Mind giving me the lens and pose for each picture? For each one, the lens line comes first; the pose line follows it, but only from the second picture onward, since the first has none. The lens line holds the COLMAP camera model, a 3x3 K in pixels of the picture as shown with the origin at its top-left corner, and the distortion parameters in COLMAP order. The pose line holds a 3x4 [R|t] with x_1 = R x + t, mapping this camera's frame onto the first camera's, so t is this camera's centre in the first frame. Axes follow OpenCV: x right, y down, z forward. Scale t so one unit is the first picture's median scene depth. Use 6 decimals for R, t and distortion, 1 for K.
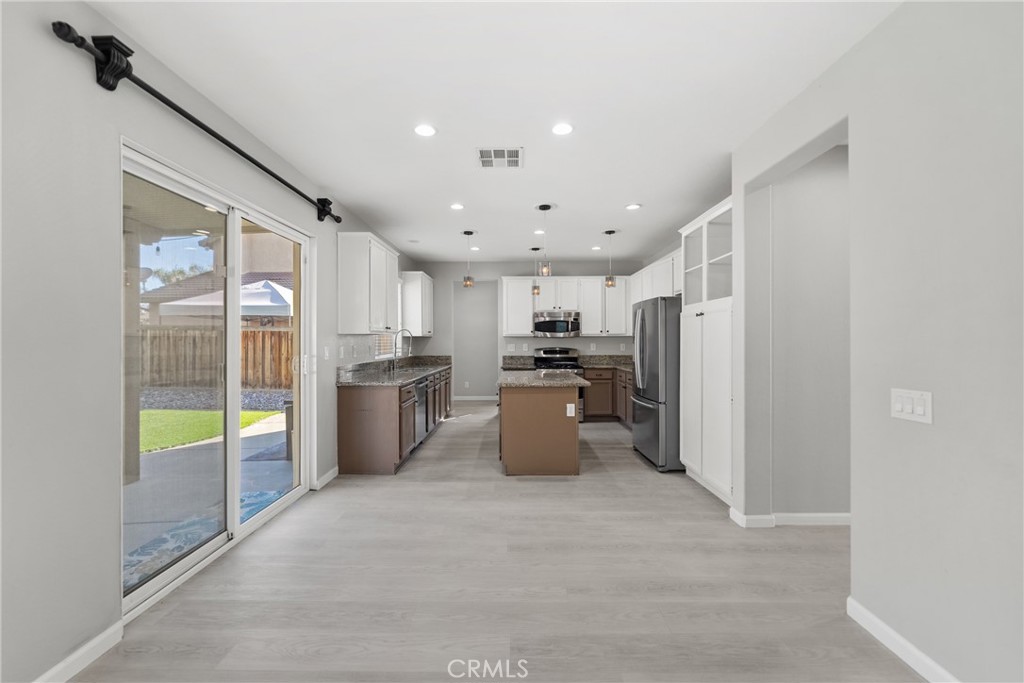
lens RADIAL K [[409.4, 0, 512.0], [0, 409.4, 341.5], [0, 0, 1]] dist [-0.000520, -0.000021]
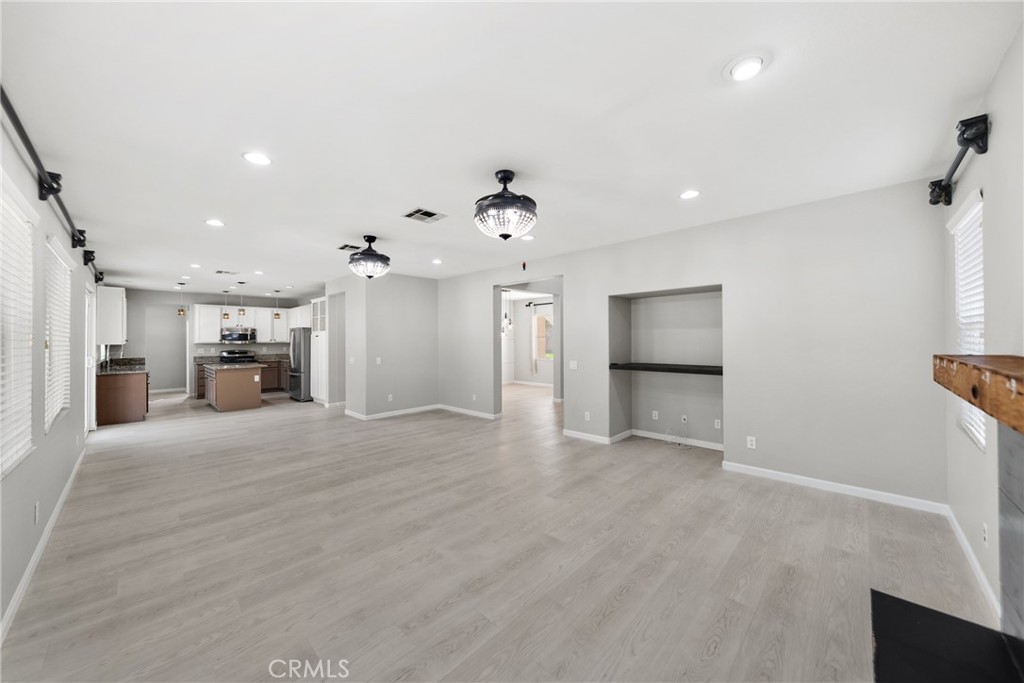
lens RADIAL K [[363.5, 0, 509.1], [0, 363.5, 339.0], [0, 0, 1]] dist [0.000028, -0.000080]
pose [[0.689728, -0.001079, 0.724068, -0.209357], [0.007429, 0.999957, -0.005586, -0.014570], [-0.724031, 0.009232, 0.689706, -0.830751]]
